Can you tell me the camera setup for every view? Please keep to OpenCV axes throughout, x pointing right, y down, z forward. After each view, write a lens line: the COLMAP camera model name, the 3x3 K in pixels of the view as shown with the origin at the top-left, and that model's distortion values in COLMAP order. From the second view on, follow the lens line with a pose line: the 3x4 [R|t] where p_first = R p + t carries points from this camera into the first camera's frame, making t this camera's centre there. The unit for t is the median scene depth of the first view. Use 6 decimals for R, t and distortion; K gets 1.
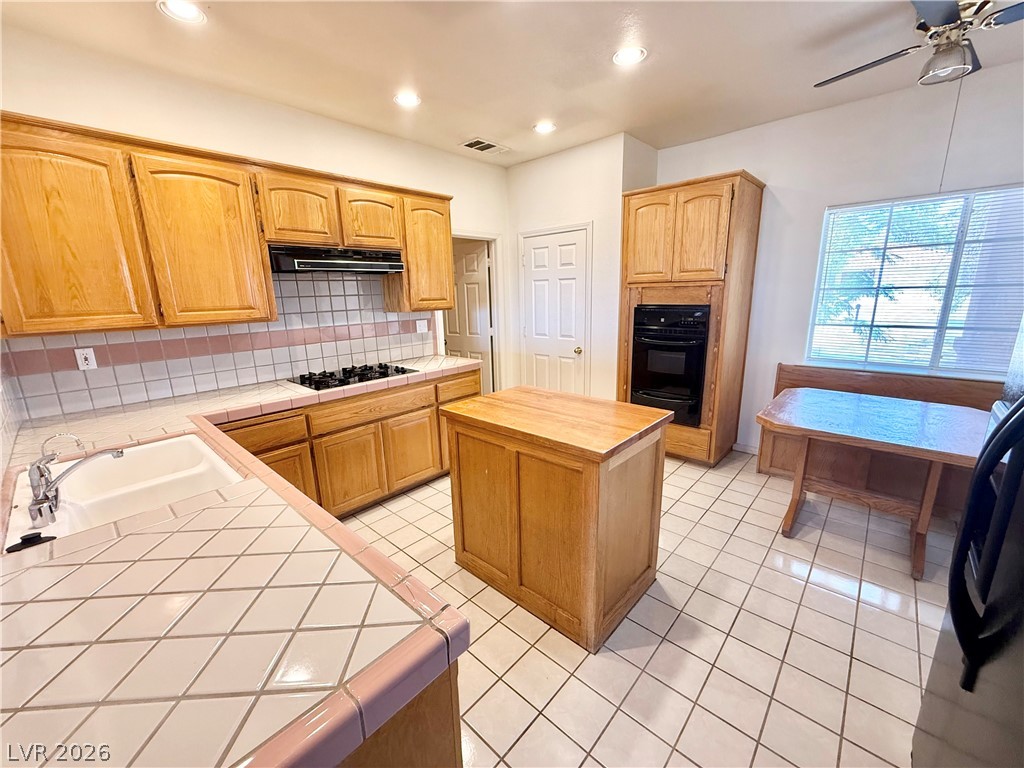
lens RADIAL K [[408.5, 0, 512.0], [0, 408.5, 384.4], [0, 0, 1]] dist [0.001656, 0.000484]
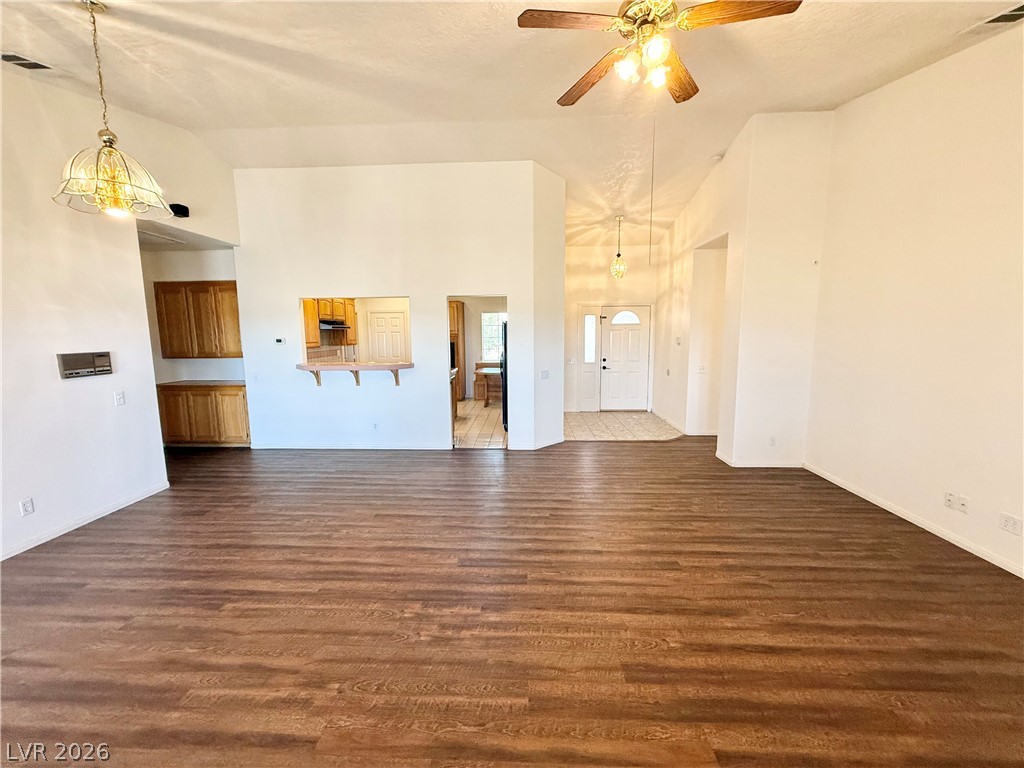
lens RADIAL K [[408.5, 0, 511.7], [0, 408.5, 383.0], [0, 0, 1]] dist [0.001656, 0.000484]
pose [[0.767701, -0.062206, 0.637782, -1.344592], [0.132832, 0.989108, -0.063417, 0.412579], [-0.626890, 0.133403, 0.767602, -1.818541]]
